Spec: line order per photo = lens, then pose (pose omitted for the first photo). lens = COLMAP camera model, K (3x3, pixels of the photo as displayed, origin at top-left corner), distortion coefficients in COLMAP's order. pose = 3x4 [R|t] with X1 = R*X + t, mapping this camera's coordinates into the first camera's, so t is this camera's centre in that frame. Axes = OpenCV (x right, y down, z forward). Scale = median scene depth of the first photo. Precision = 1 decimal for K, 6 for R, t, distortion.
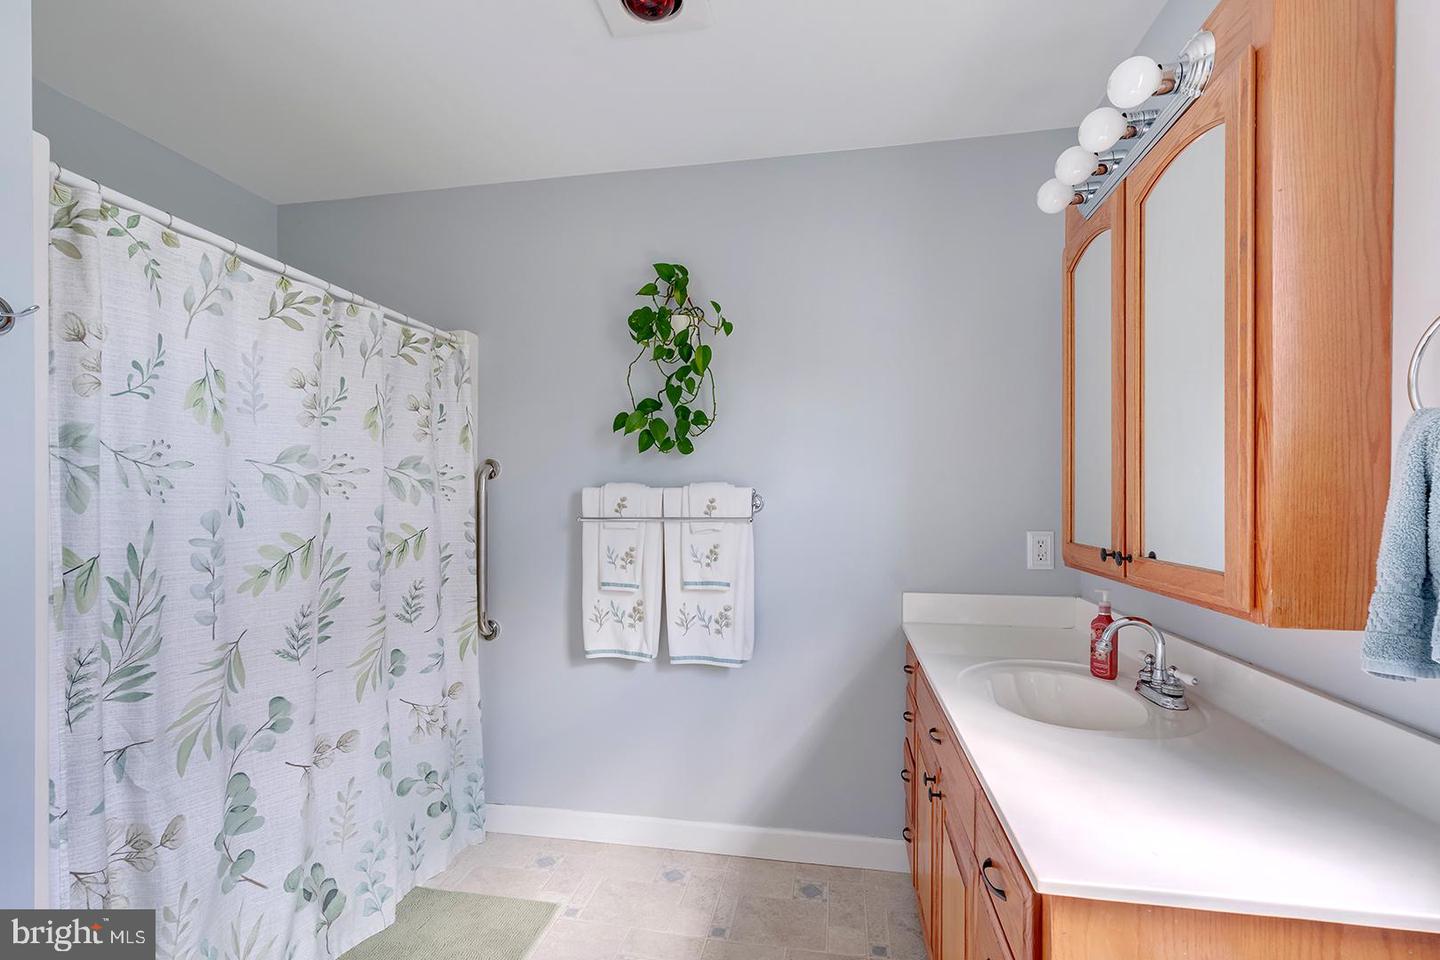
lens RADIAL K [[655.5, 0, 734.2], [0, 655.5, 502.5], [0, 0, 1]] dist [-0.007336, 0.002003]
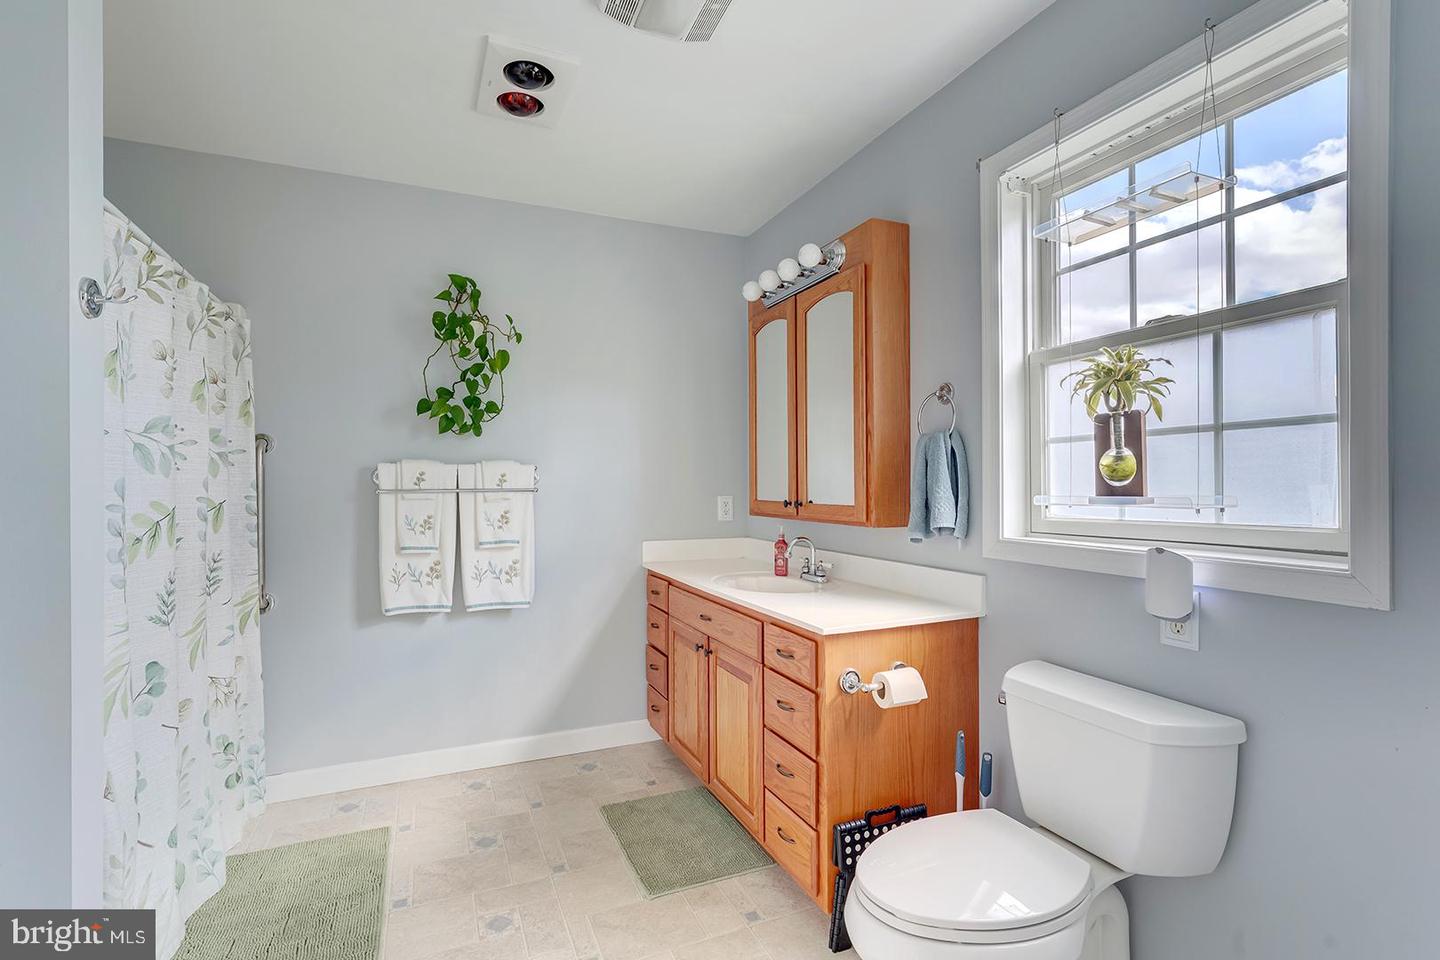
lens RADIAL K [[655.5, 0, 718.8], [0, 655.5, 481.4], [0, 0, 1]] dist [-0.007336, 0.002003]
pose [[0.827928, -0.000968, 0.560834, -0.396987], [0.006096, 0.999955, -0.007273, 0.021038], [-0.560802, 0.009440, 0.827896, -0.252593]]
